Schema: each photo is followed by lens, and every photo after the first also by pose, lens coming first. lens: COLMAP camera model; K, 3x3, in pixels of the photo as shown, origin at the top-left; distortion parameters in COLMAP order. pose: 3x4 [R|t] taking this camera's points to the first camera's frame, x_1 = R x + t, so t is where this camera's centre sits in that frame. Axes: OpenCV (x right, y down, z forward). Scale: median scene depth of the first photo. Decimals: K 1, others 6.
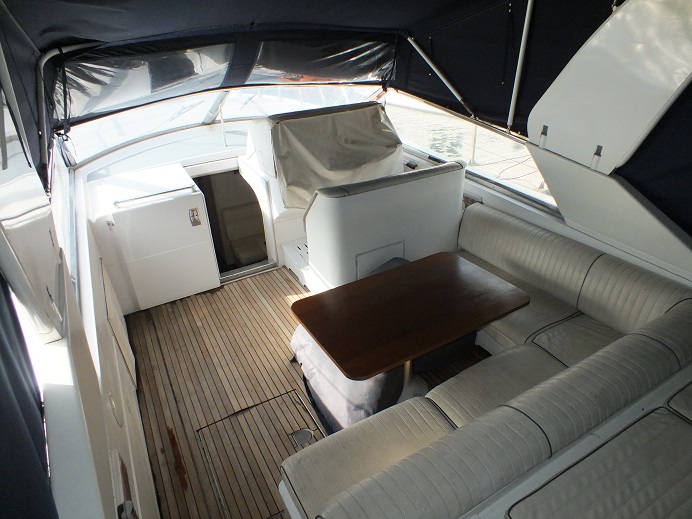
lens RADIAL K [[443.1, 0, 345.4], [0, 443.1, 259.0], [0, 0, 1]] dist [-0.072130, 0.024203]
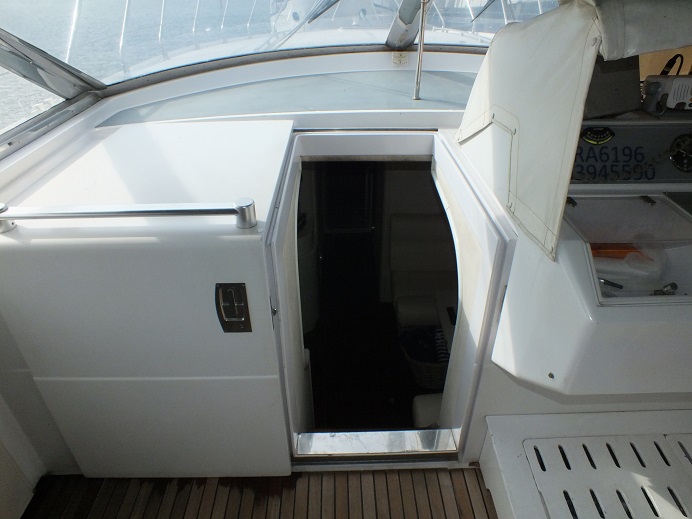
lens RADIAL K [[443.1, 0, 346.6], [0, 443.1, 263.6], [0, 0, 1]] dist [-0.072130, 0.024203]
pose [[0.887331, 0.281216, -0.365461, -0.157188], [-0.254426, 0.959542, 0.120611, -0.162540], [0.384592, -0.014039, 0.922980, 0.680208]]
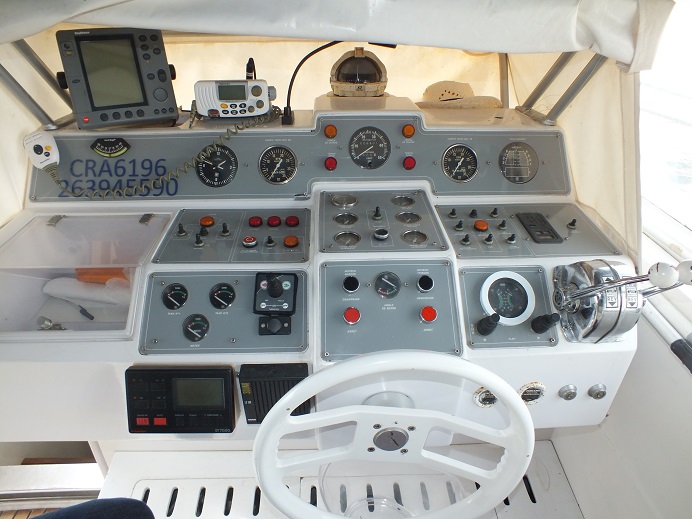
lens RADIAL K [[443.1, 0, 344.8], [0, 443.1, 256.0], [0, 0, 1]] dist [-0.072130, 0.024203]
pose [[0.899663, 0.274333, -0.339628, 0.107163], [-0.265376, 0.961336, 0.073543, -0.249949], [0.346672, 0.023965, 0.937680, 0.823938]]
